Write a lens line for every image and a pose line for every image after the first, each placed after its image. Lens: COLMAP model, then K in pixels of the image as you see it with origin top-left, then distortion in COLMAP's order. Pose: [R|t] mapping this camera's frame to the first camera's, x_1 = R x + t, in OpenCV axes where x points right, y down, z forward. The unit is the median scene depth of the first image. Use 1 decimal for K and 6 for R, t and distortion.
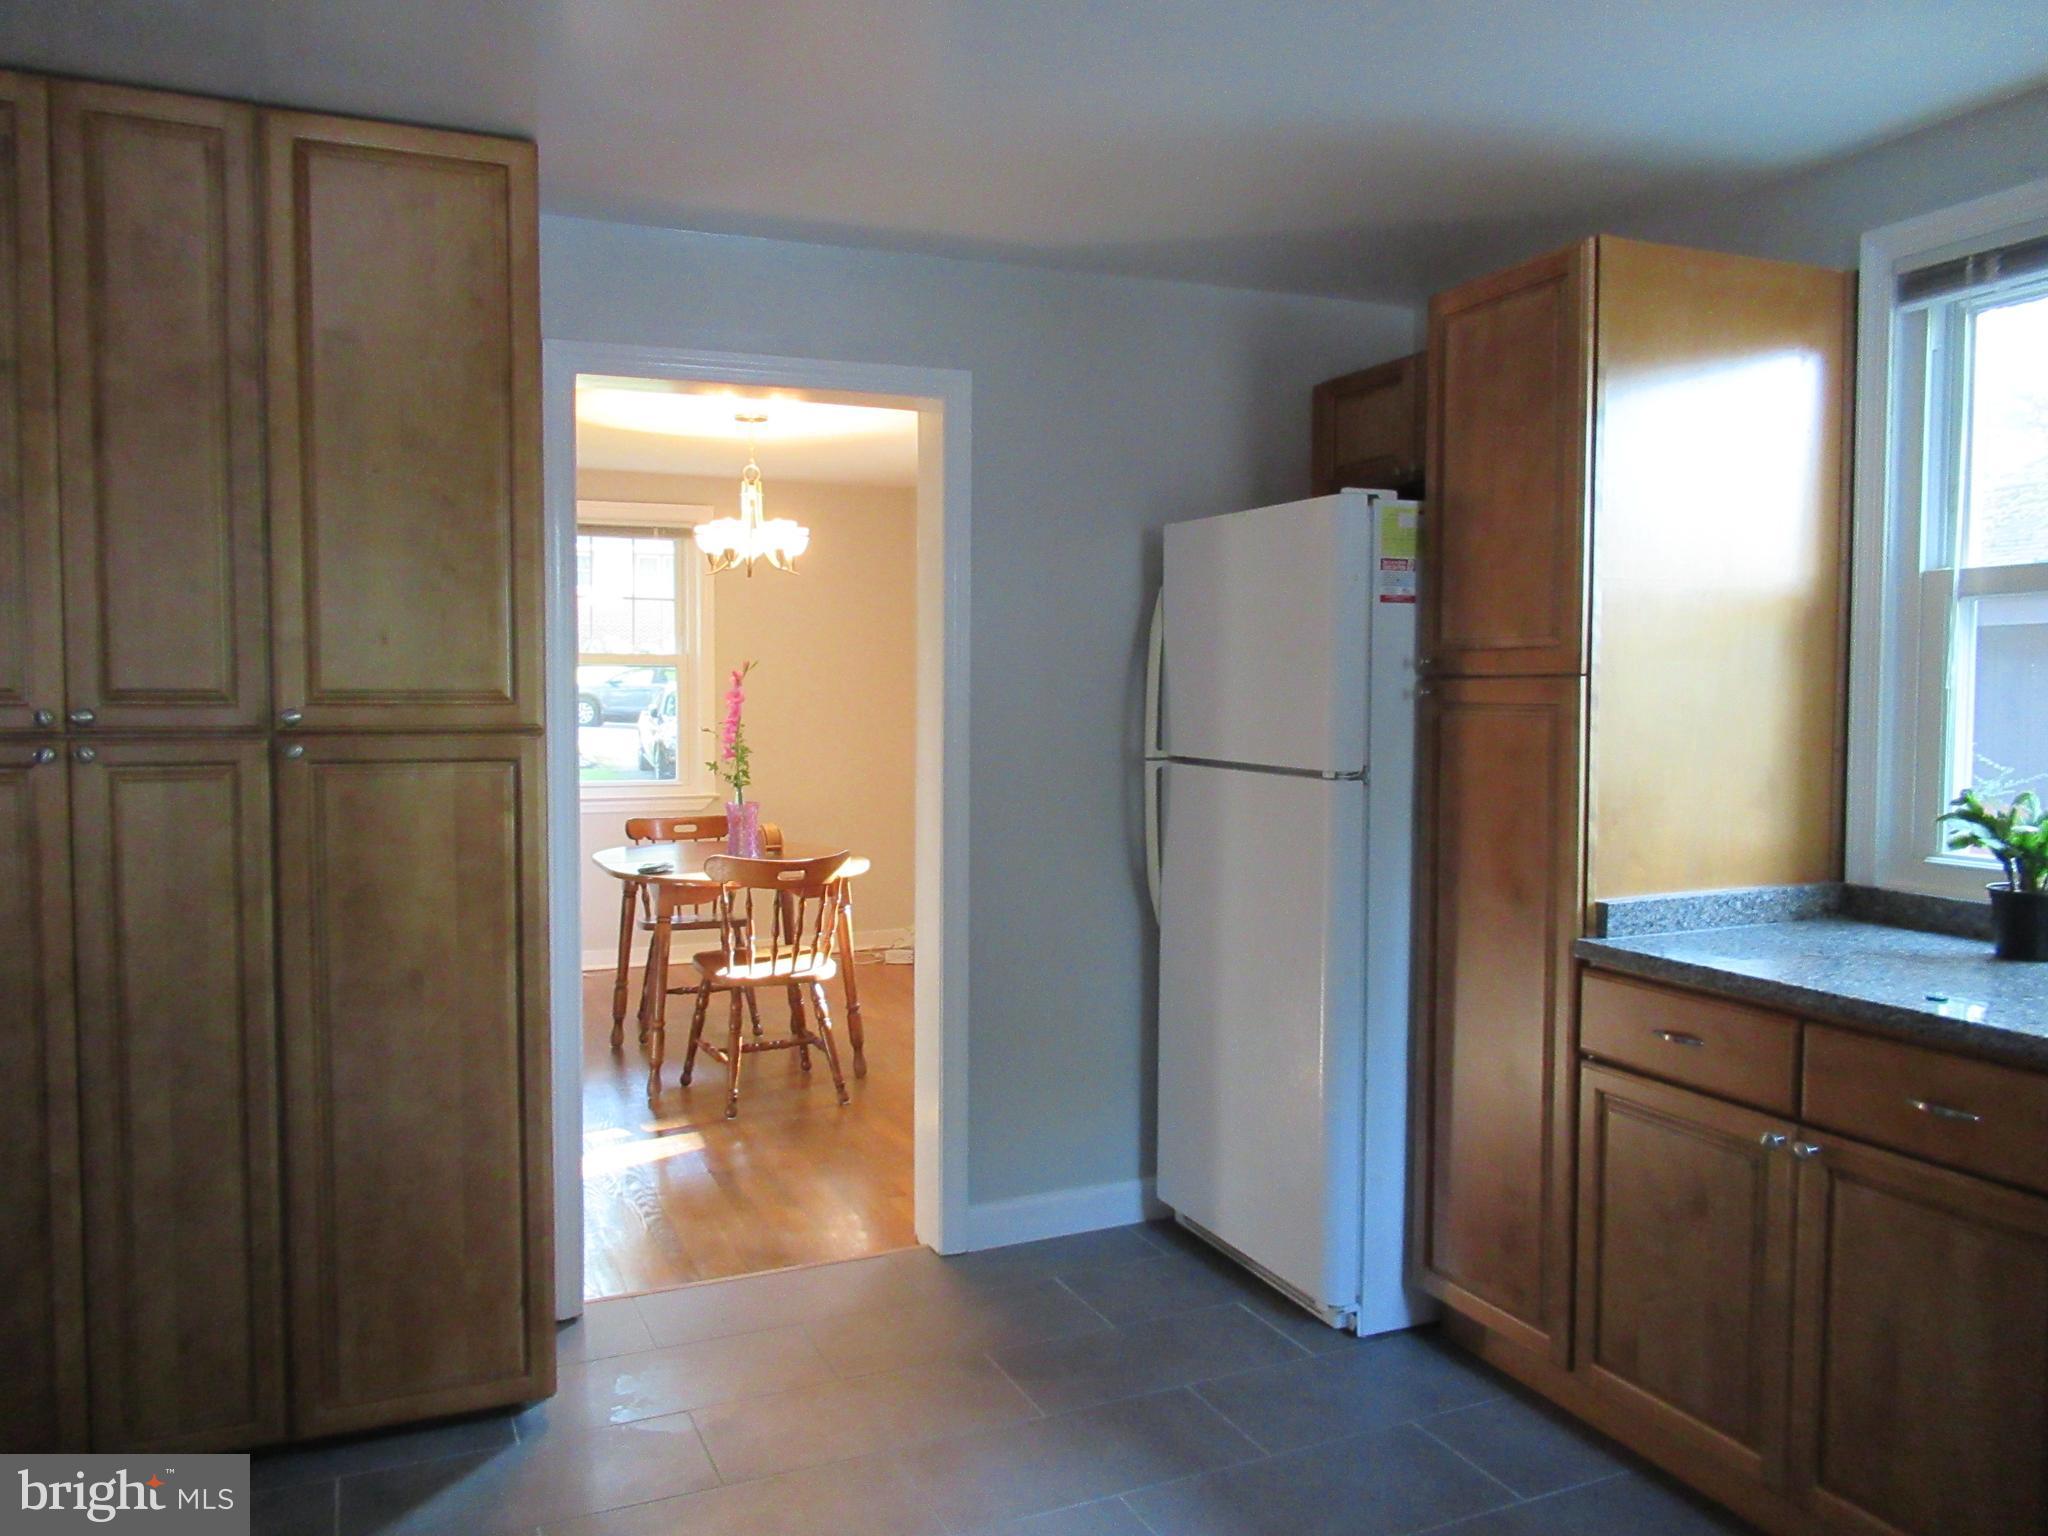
lens RADIAL K [[1497.1, 0, 1013.6], [0, 1497.1, 769.9], [0, 0, 1]] dist [-0.007941, 0.003103]
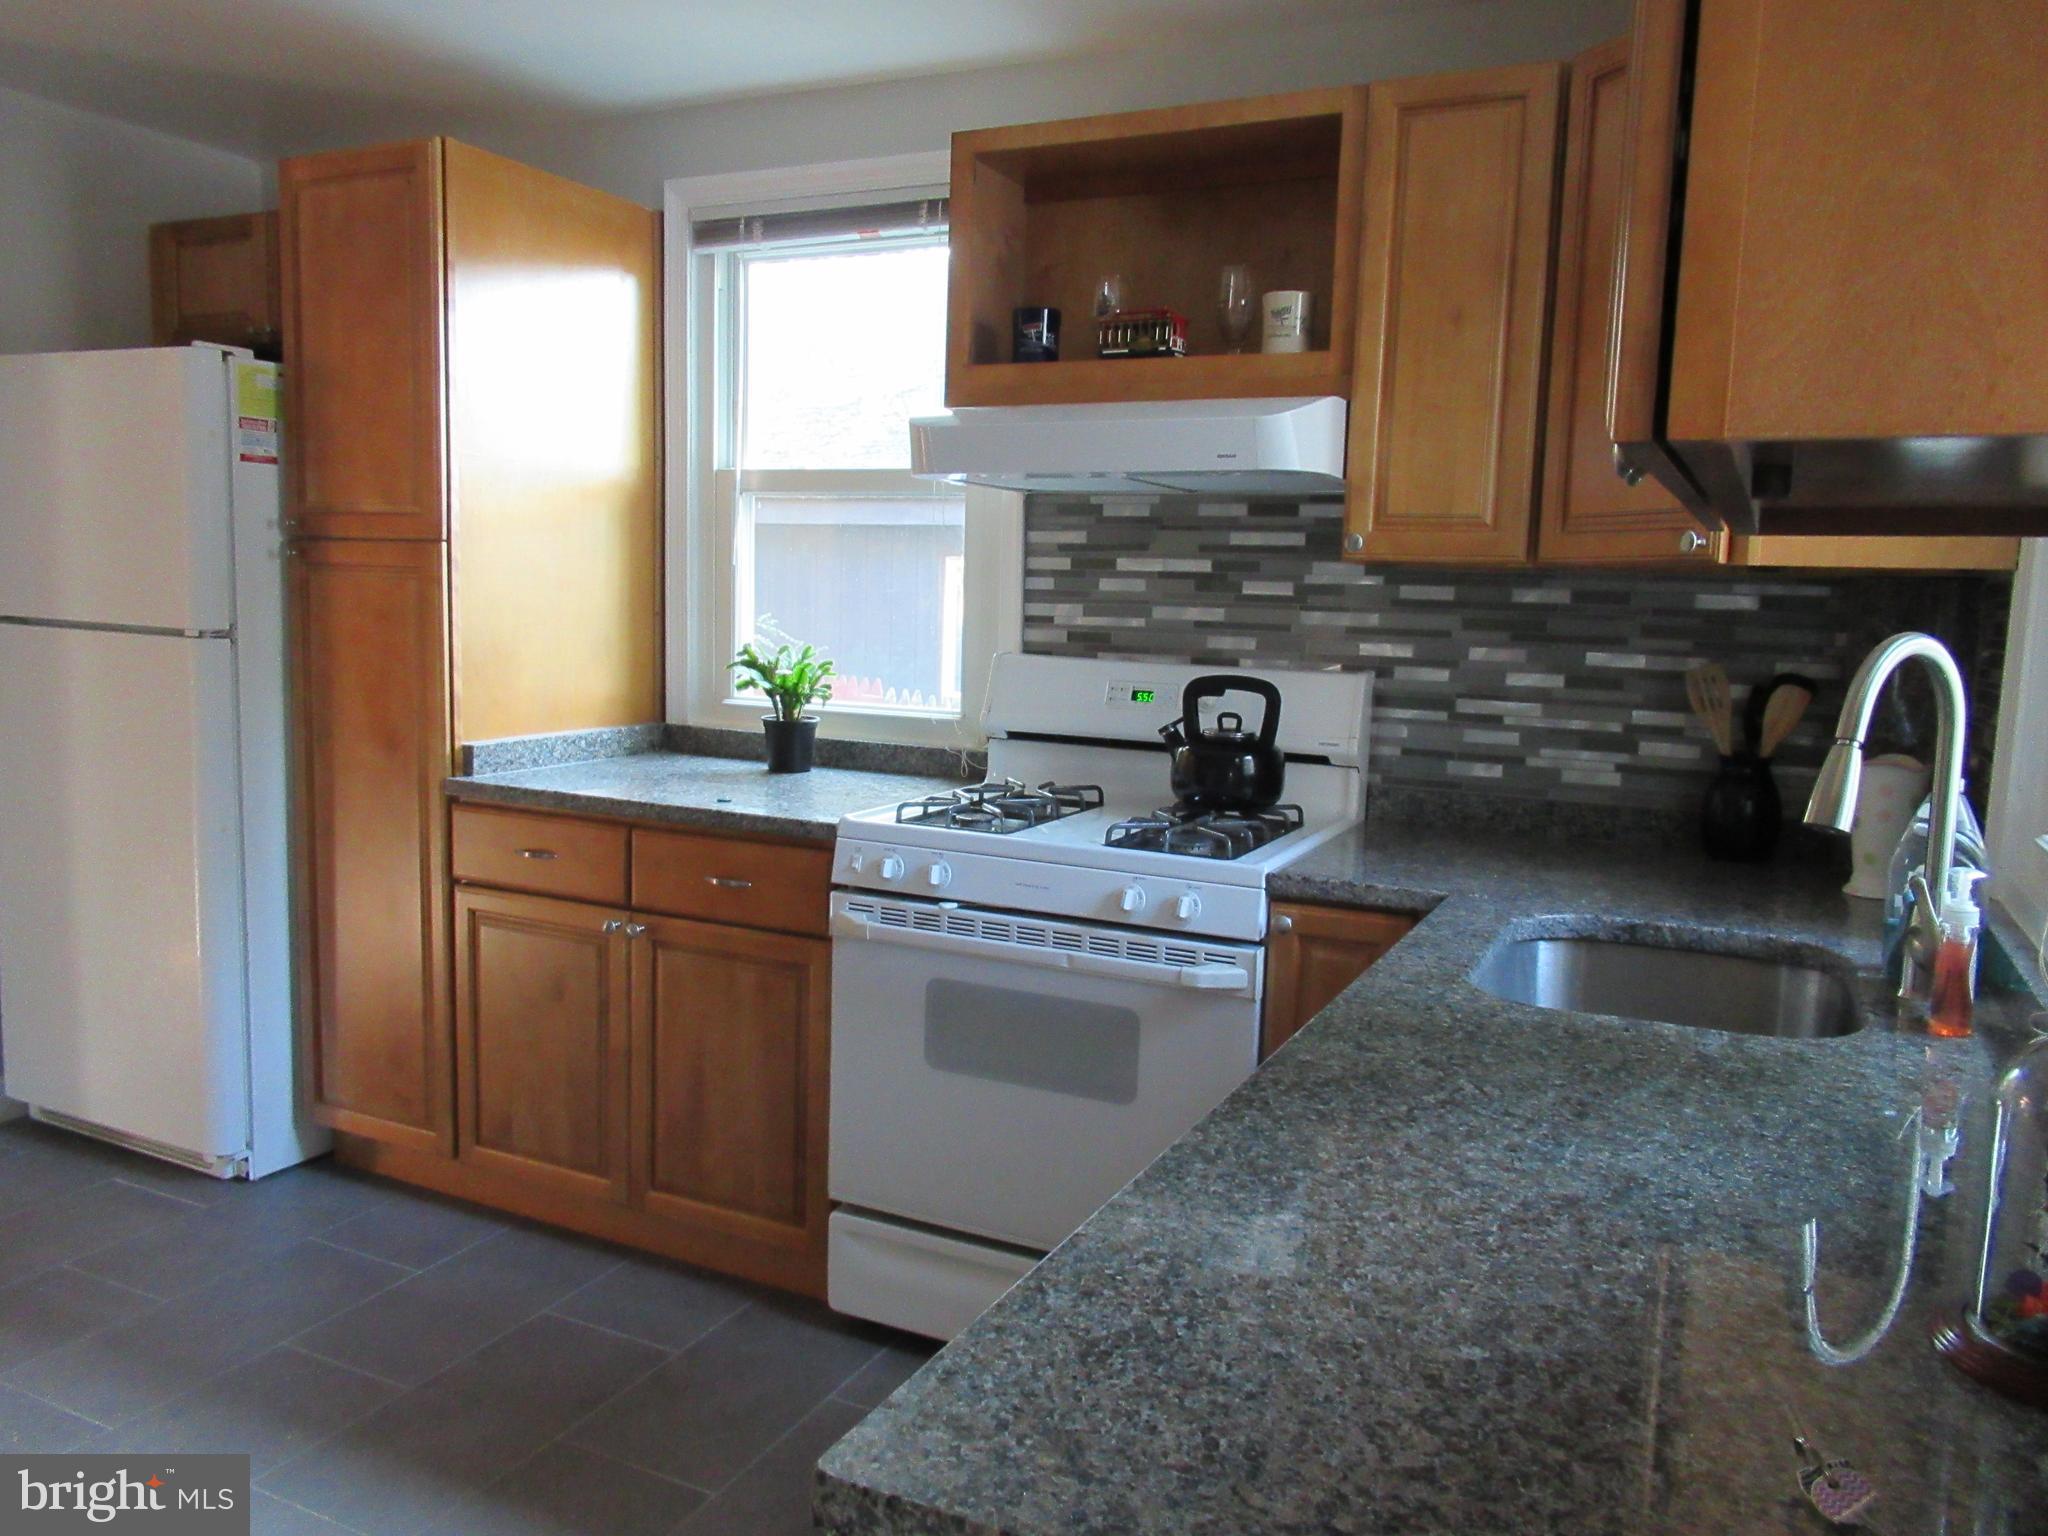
lens RADIAL K [[1497.1, 0, 1013.6], [0, 1497.1, 769.9], [0, 0, 1]] dist [-0.007941, 0.003103]
pose [[0.751708, -0.057180, 0.657013, -0.037890], [0.006397, 0.996820, 0.079434, 0.019619], [-0.659465, -0.055508, 0.749683, -0.114029]]
